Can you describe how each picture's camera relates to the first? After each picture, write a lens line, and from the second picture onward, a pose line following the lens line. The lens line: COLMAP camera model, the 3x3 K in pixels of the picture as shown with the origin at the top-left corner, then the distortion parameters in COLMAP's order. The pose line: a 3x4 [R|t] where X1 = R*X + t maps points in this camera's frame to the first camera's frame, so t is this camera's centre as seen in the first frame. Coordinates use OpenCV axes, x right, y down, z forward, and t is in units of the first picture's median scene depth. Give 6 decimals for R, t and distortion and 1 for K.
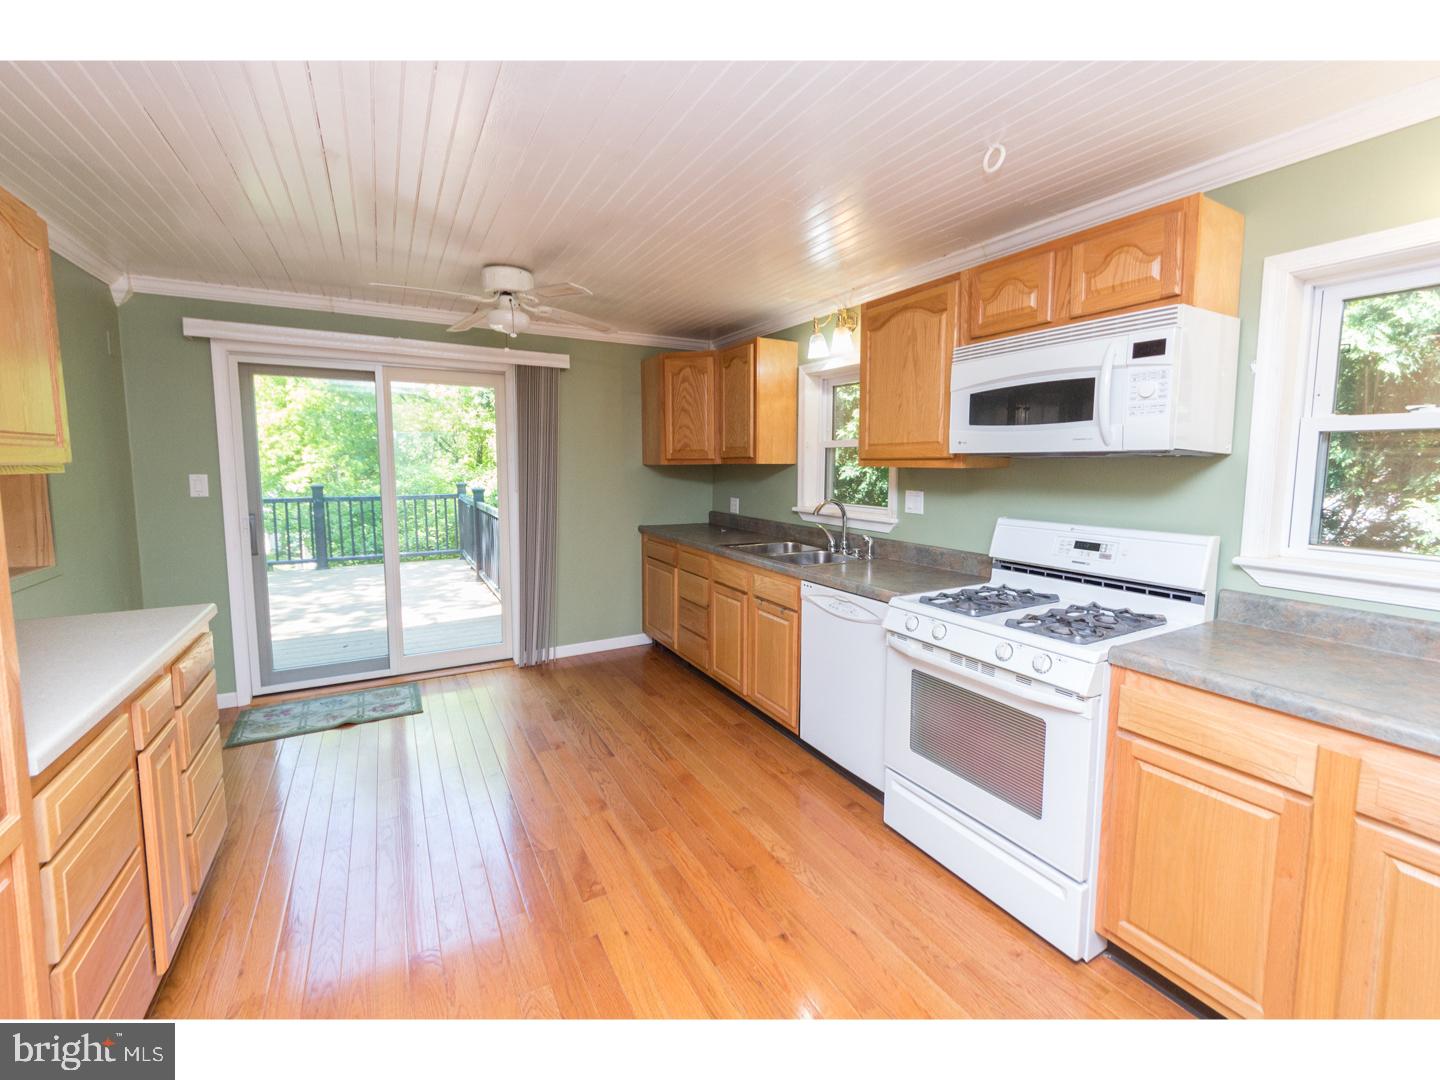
lens RADIAL K [[594.4, 0, 718.6], [0, 594.4, 510.2], [0, 0, 1]] dist [-0.000060, -0.000027]
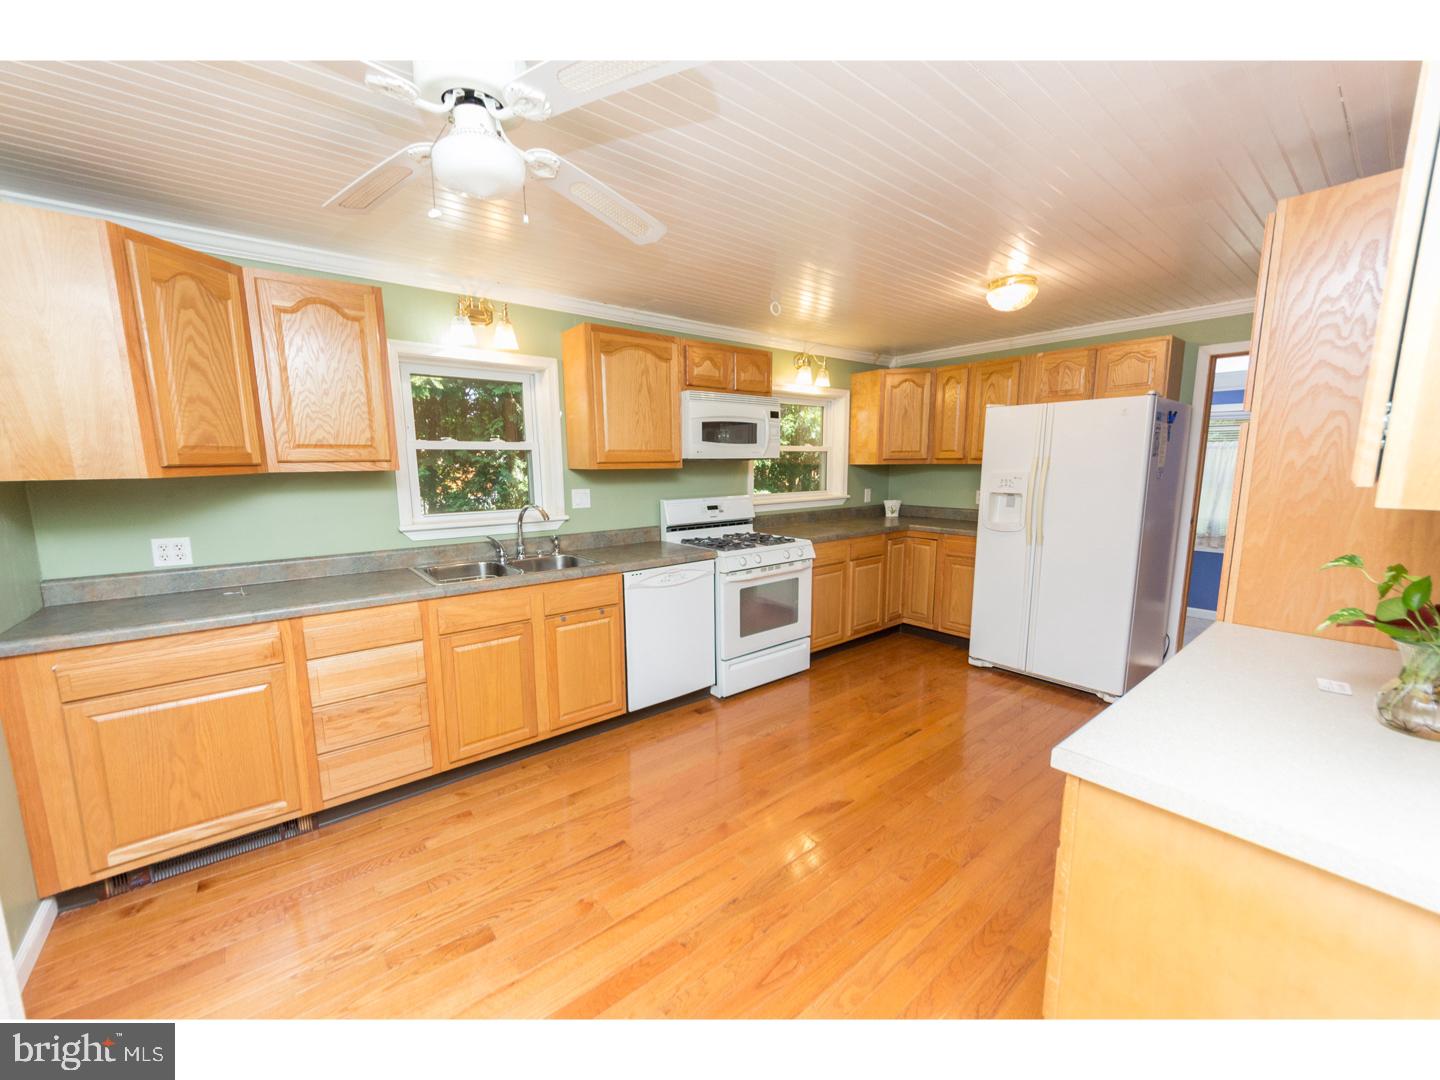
lens RADIAL K [[567.2, 0, 720.0], [0, 567.2, 540.0], [0, 0, 1]] dist [-0.000336, -0.000054]
pose [[-0.168897, -0.130755, 0.976922, -1.075015], [0.092550, 0.984678, 0.147794, -0.095857], [-0.981279, 0.115377, -0.154208, 1.154548]]
